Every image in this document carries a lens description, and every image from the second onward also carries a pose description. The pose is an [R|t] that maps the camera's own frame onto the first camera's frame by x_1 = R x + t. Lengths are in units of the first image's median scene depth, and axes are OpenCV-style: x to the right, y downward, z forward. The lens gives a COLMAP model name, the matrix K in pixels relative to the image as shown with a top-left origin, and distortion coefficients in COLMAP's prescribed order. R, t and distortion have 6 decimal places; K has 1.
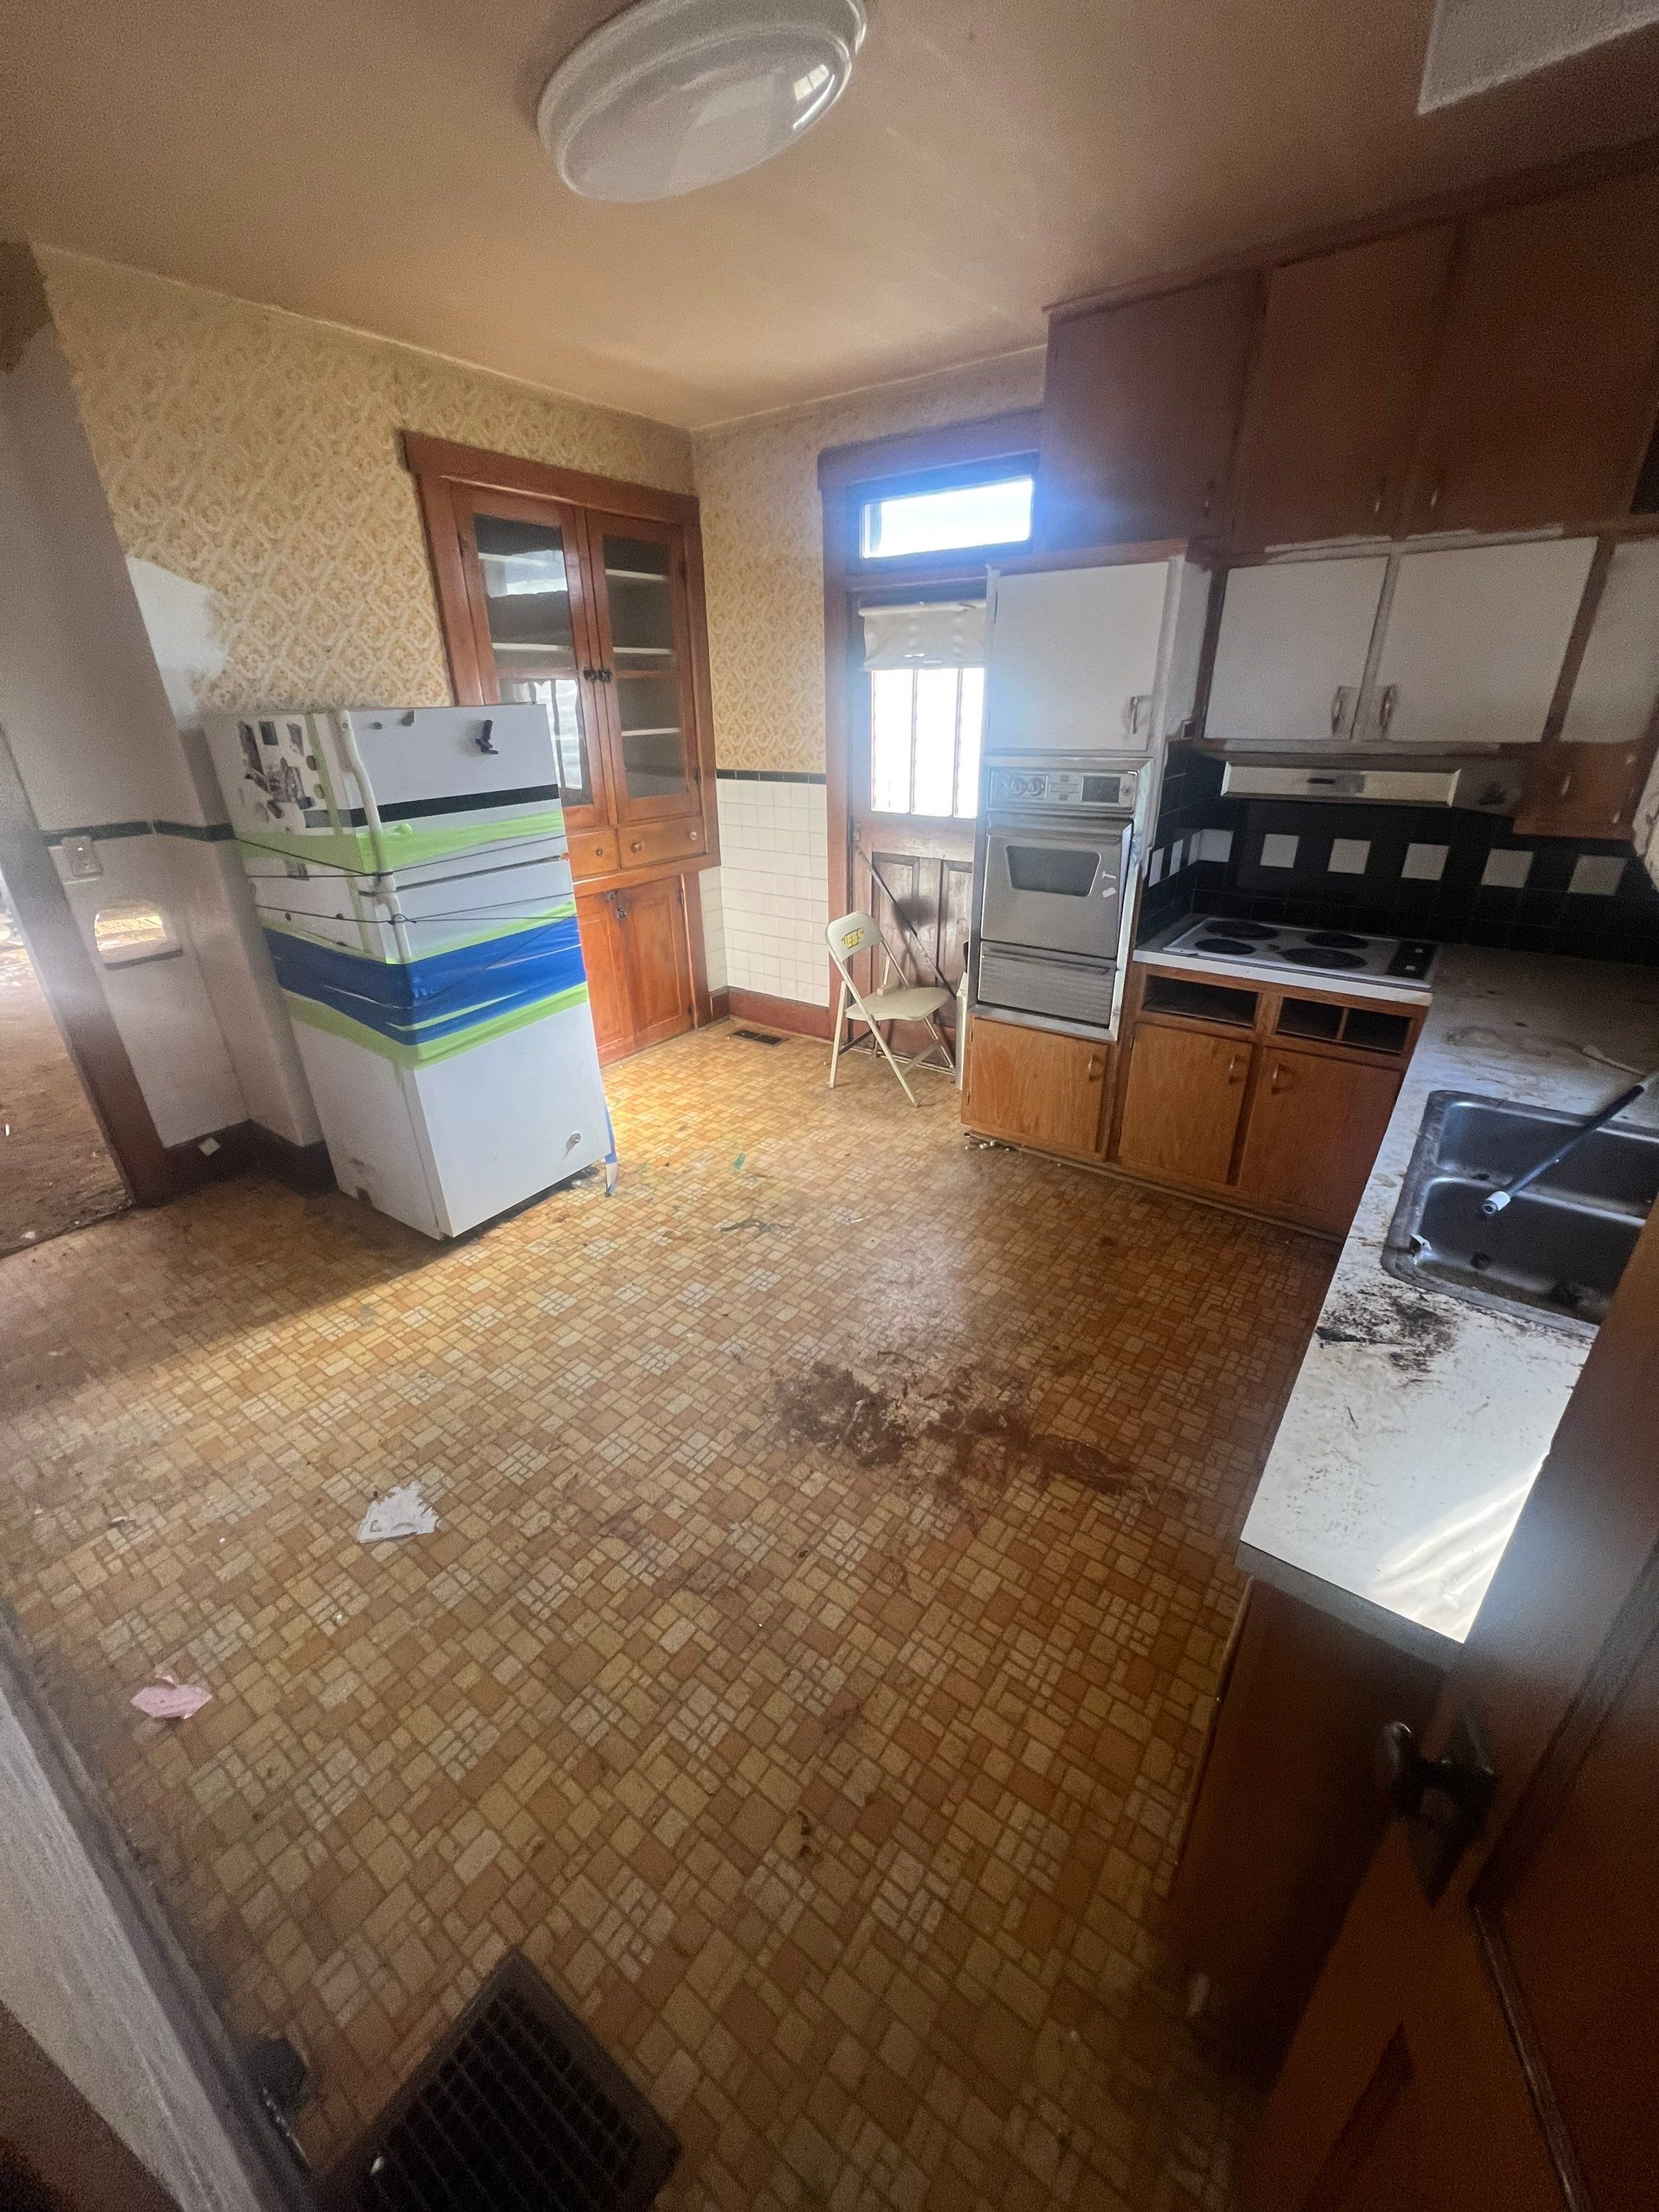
lens RADIAL K [[879.1, 0, 834.4], [0, 879.1, 1102.5], [0, 0, 1]] dist [-0.002826, 0.000267]
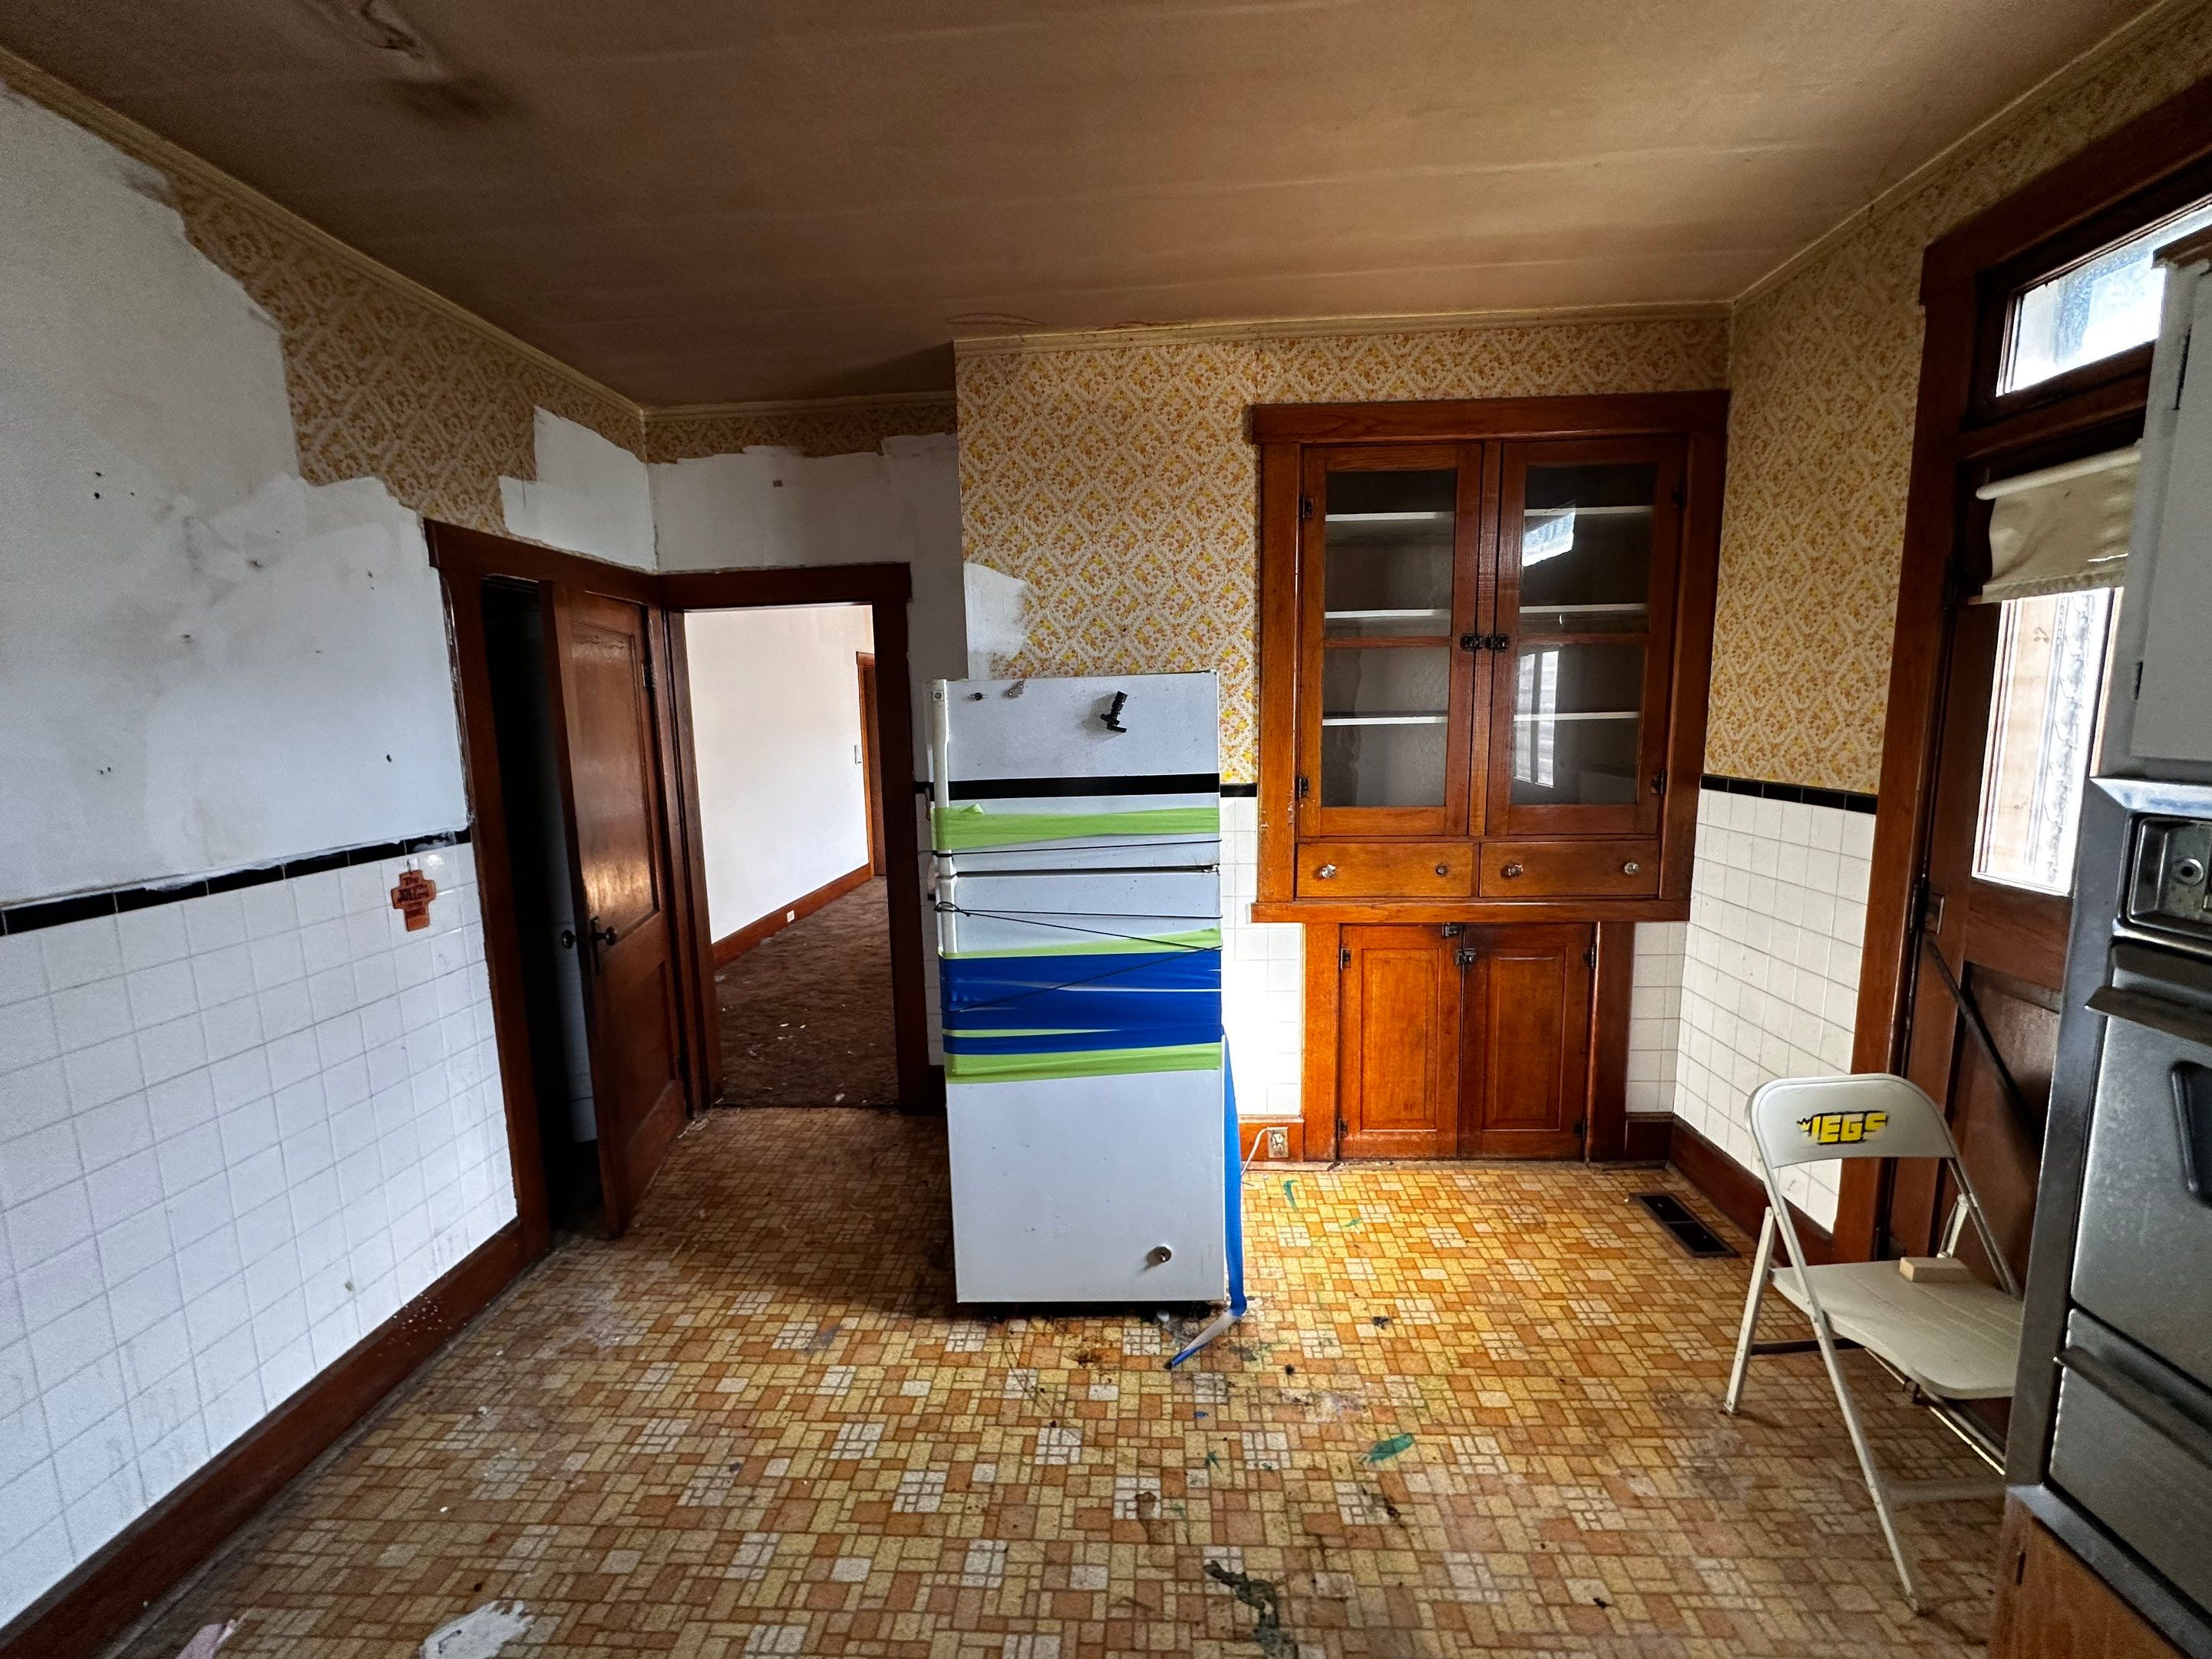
lens RADIAL K [[879.0, 0, 1110.8], [0, 879.0, 827.5], [0, 0, 1]] dist [-0.002826, 0.000267]
pose [[0.544771, 0.116424, -0.830464, 0.281306], [-0.342119, 0.935009, -0.093345, -0.250995], [0.765623, 0.334969, 0.549196, 0.616453]]
